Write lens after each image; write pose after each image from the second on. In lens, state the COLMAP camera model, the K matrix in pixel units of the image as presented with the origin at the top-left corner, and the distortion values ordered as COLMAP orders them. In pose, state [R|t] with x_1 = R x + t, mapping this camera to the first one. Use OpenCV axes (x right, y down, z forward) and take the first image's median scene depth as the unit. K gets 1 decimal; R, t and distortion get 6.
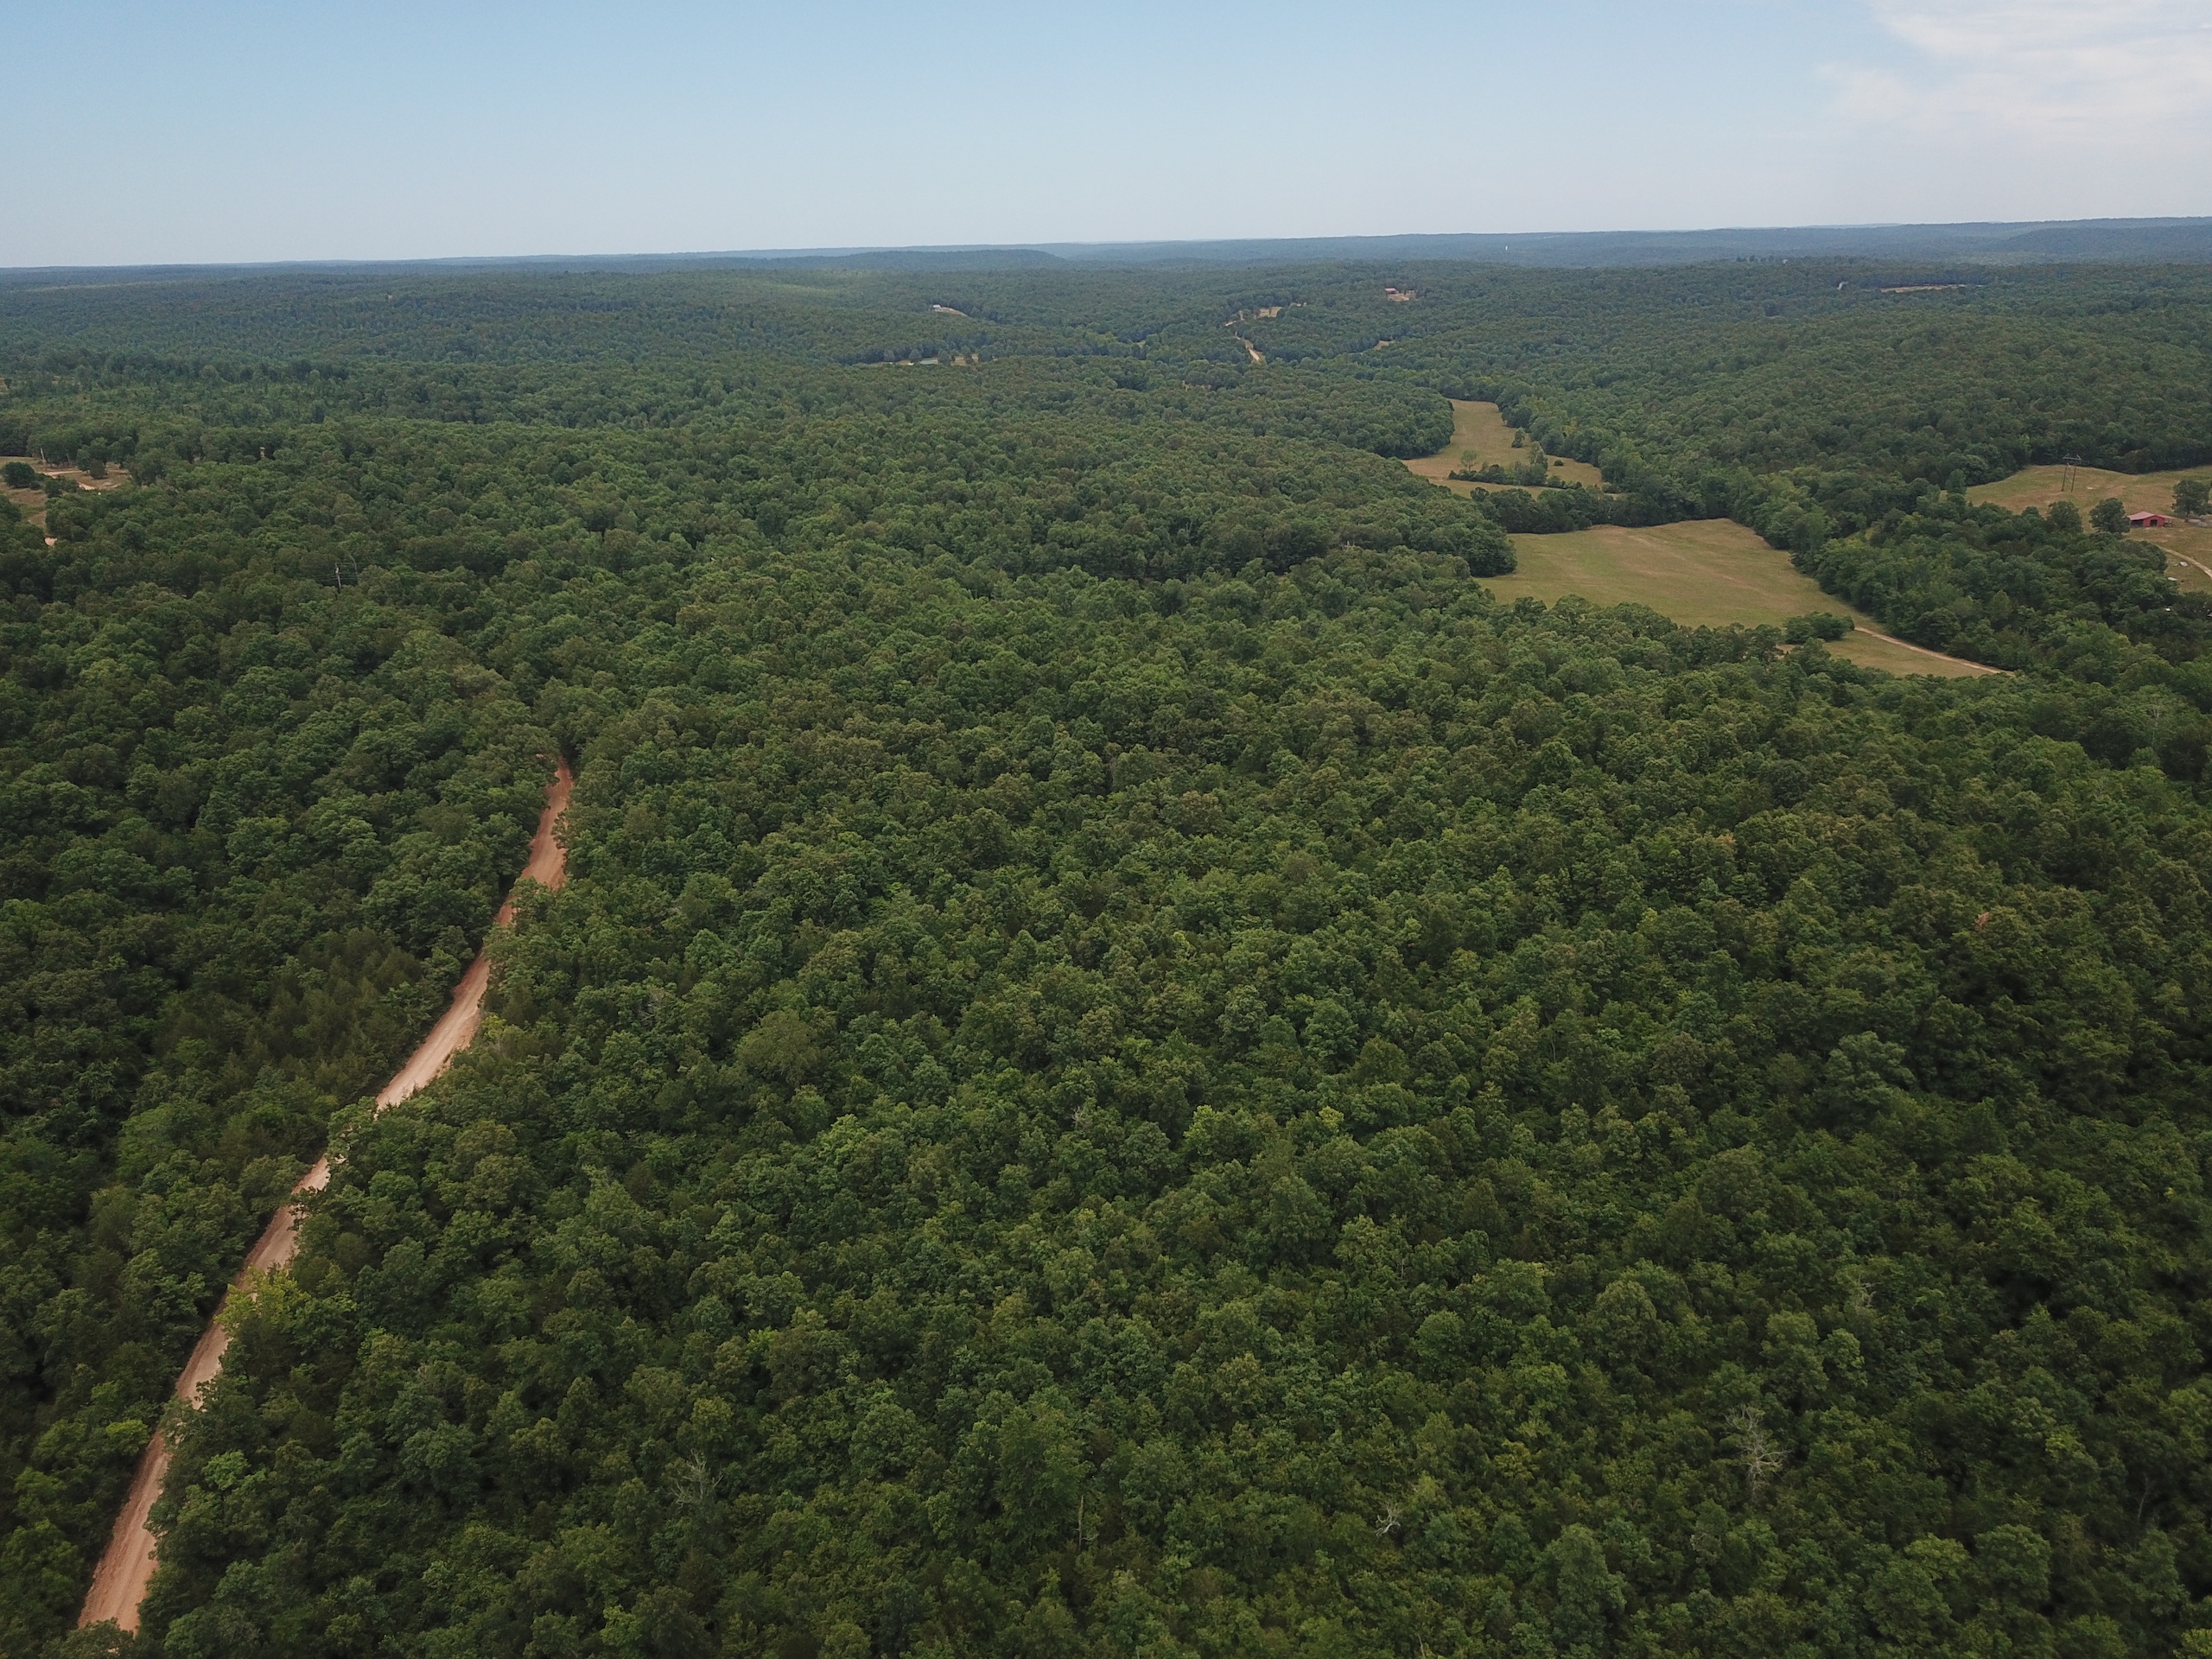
lens RADIAL K [[1698.8, 0, 1103.2], [0, 1698.8, 826.0], [0, 0, 1]] dist [-0.000824, -0.001662]
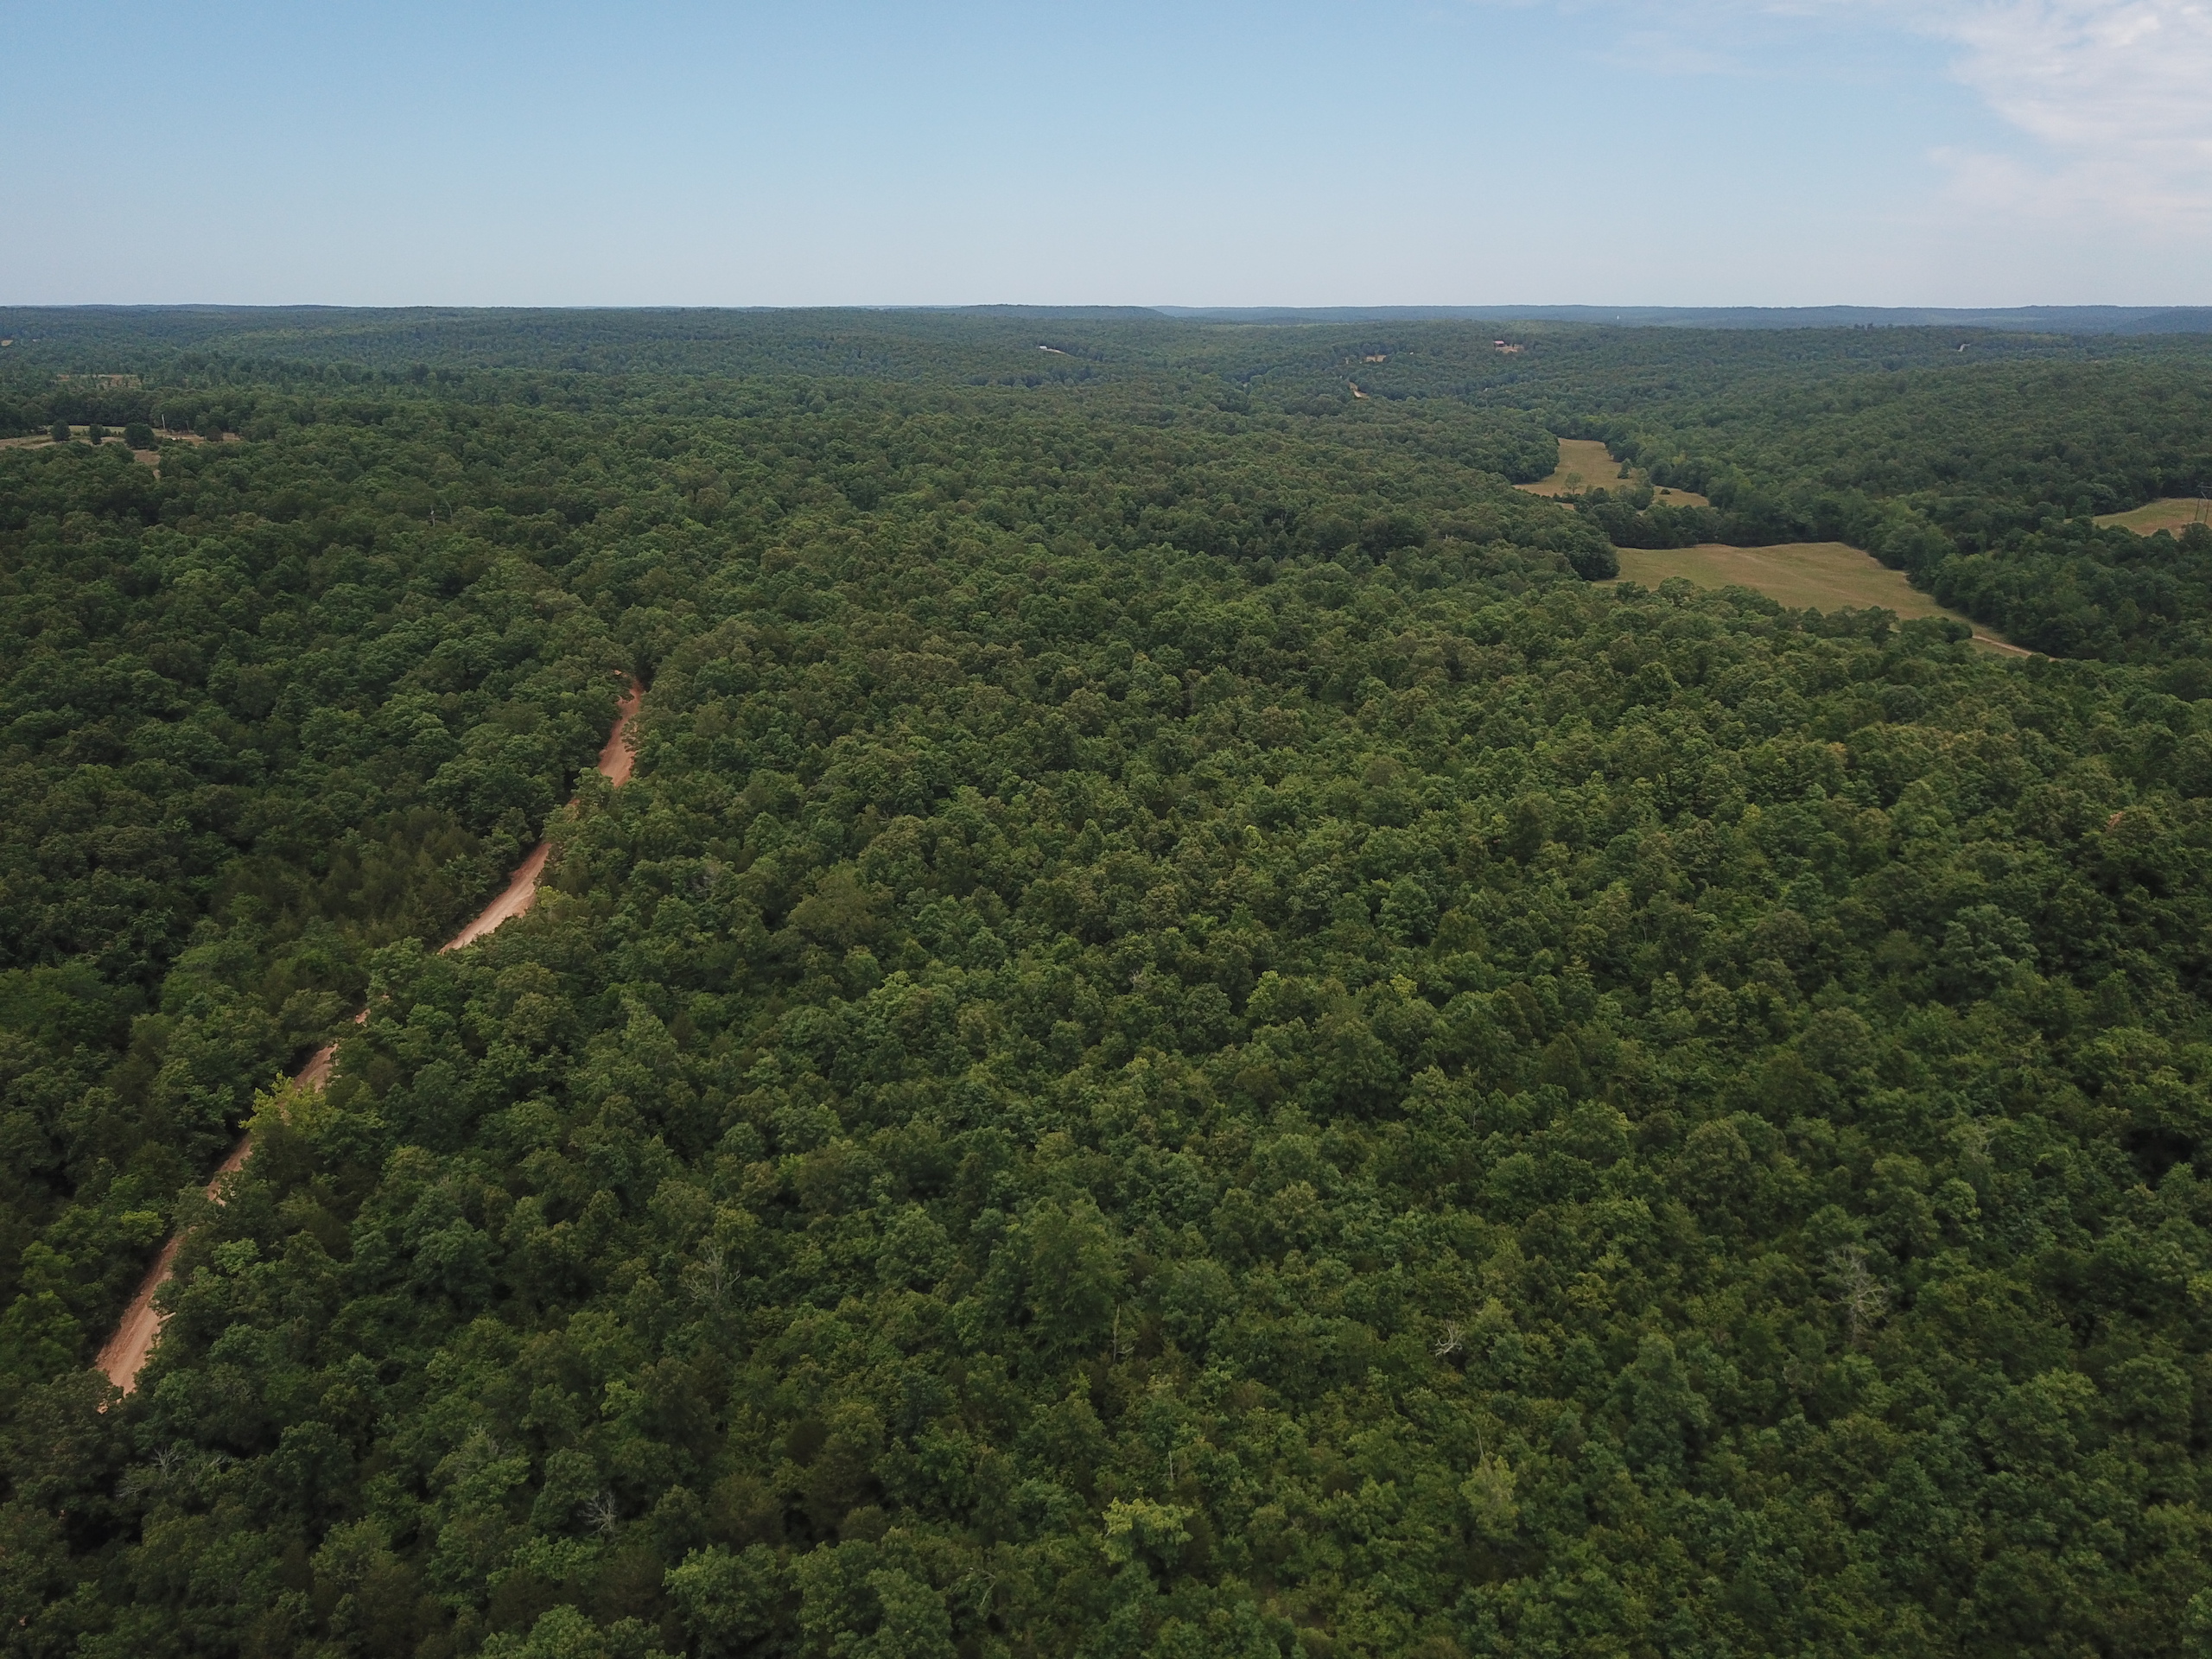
lens RADIAL K [[1698.8, 0, 1102.9], [0, 1698.8, 838.3], [0, 0, 1]] dist [-0.000824, -0.001662]
pose [[0.997921, 0.037128, -0.052690, 0.013757], [-0.038641, 0.998861, -0.027992, 0.121638], [0.051590, 0.029970, 0.998219, 0.044948]]
